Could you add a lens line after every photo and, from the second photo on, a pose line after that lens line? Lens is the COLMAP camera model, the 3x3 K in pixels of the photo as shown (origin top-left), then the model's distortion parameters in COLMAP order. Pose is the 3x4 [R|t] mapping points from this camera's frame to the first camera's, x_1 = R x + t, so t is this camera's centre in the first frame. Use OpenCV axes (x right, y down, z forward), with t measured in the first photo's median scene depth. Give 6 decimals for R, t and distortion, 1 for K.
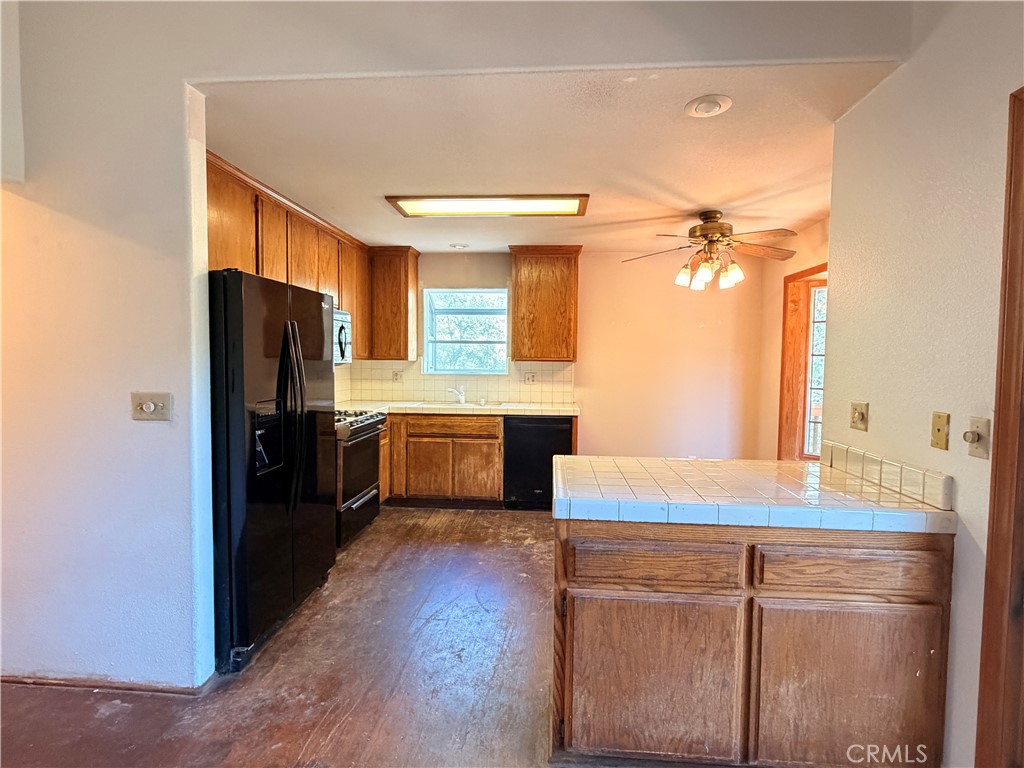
lens RADIAL K [[512.5, 0, 513.8], [0, 512.5, 383.5], [0, 0, 1]] dist [0.000666, 0.000419]
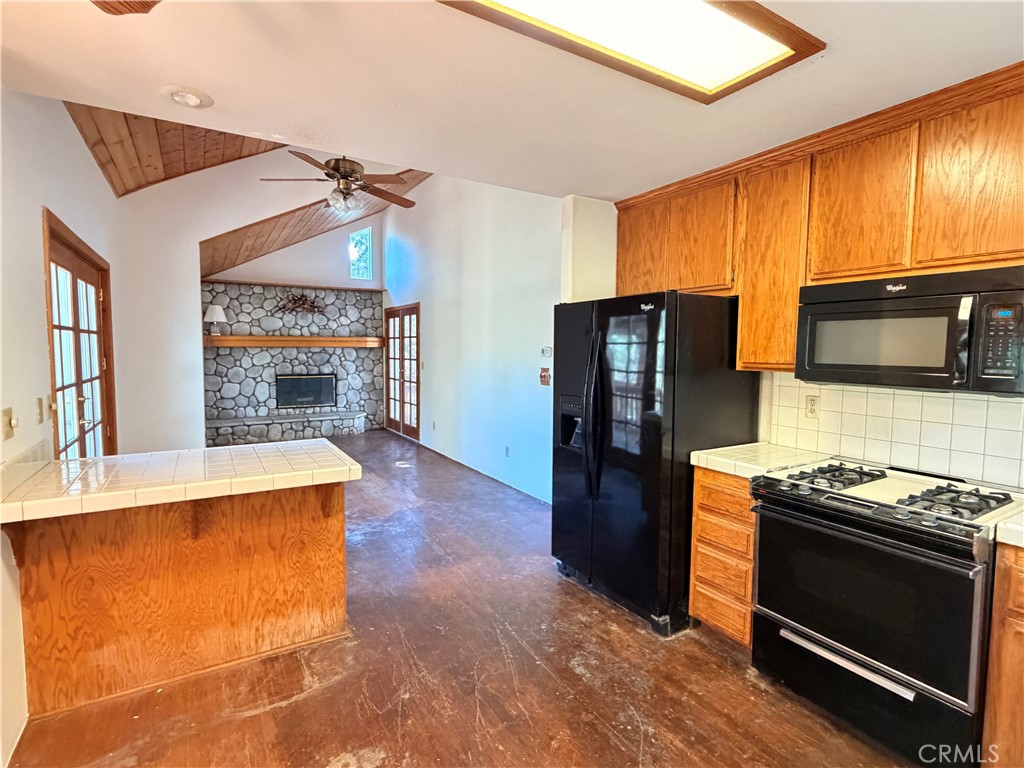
lens RADIAL K [[512.5, 0, 513.8], [0, 512.5, 383.5], [0, 0, 1]] dist [0.000666, 0.000419]
pose [[-0.812823, 0.023911, -0.582020, 0.260267], [-0.044183, 0.993748, 0.102530, -0.080440], [0.580833, 0.109054, -0.806685, 1.254749]]
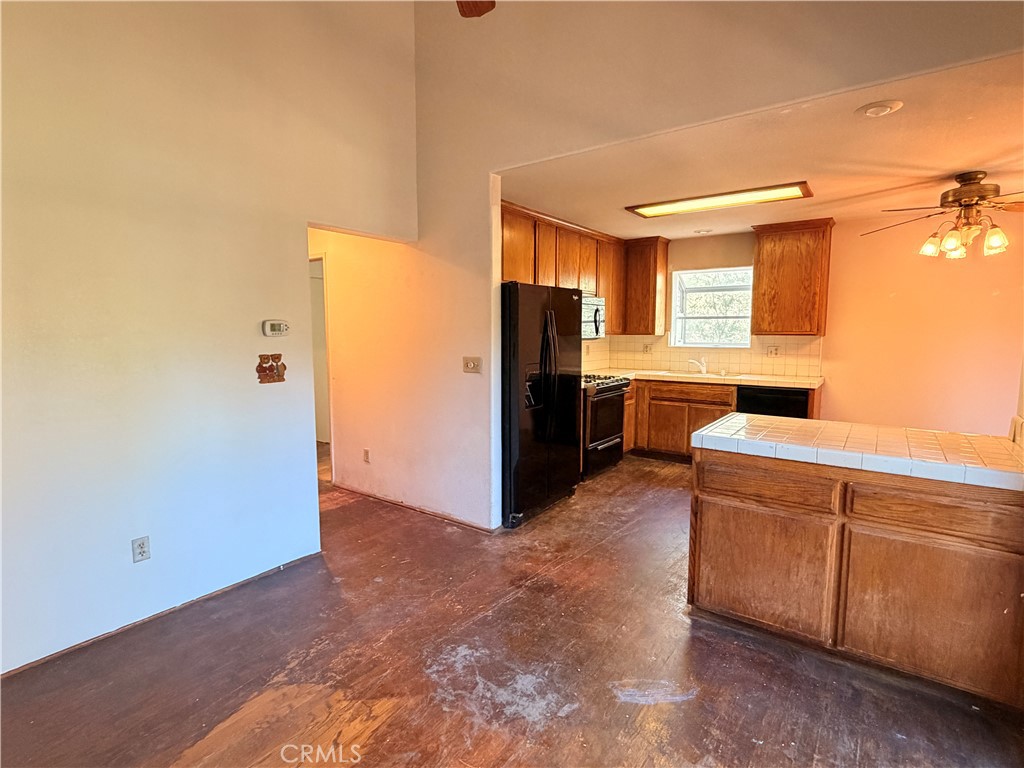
lens RADIAL K [[512.5, 0, 513.8], [0, 512.5, 383.5], [0, 0, 1]] dist [0.000666, 0.000419]
pose [[0.852473, 0.044373, -0.520884, 0.178825], [-0.015930, 0.998133, 0.058957, 0.001933], [0.522528, -0.041962, 0.851589, -0.226901]]
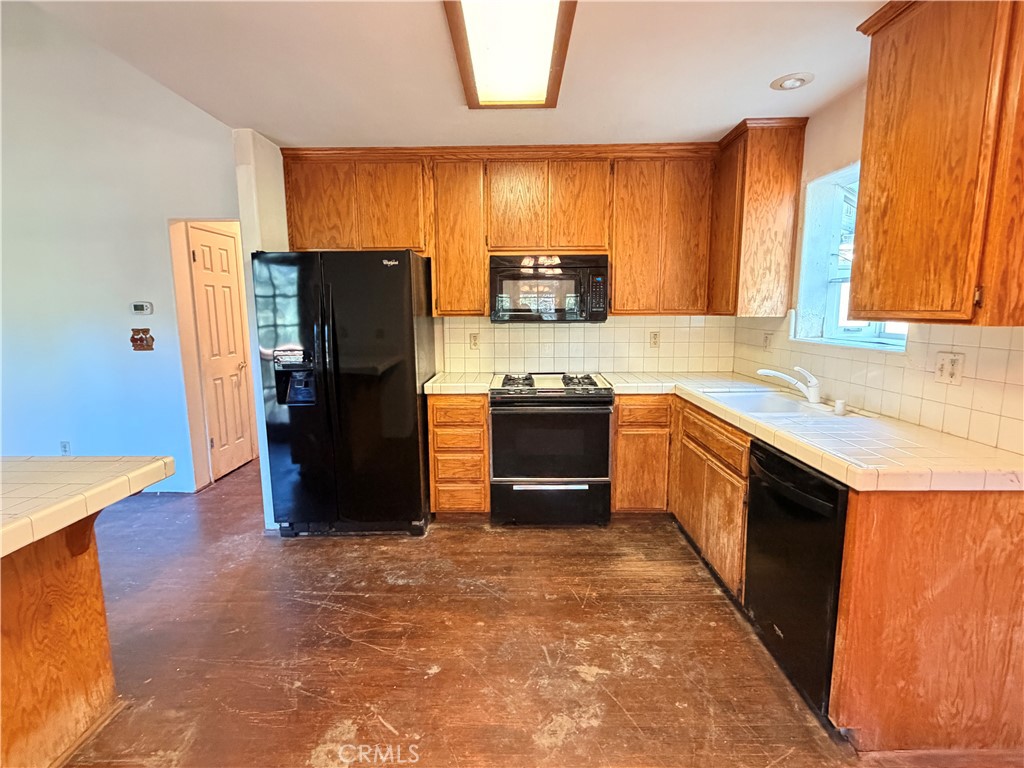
lens RADIAL K [[512.5, 0, 513.8], [0, 512.5, 383.5], [0, 0, 1]] dist [0.000666, 0.000419]
pose [[0.068550, 0.137044, -0.988190, 0.524873], [-0.040204, 0.990095, 0.134519, -0.049801], [0.996837, 0.030508, 0.073381, 0.926685]]
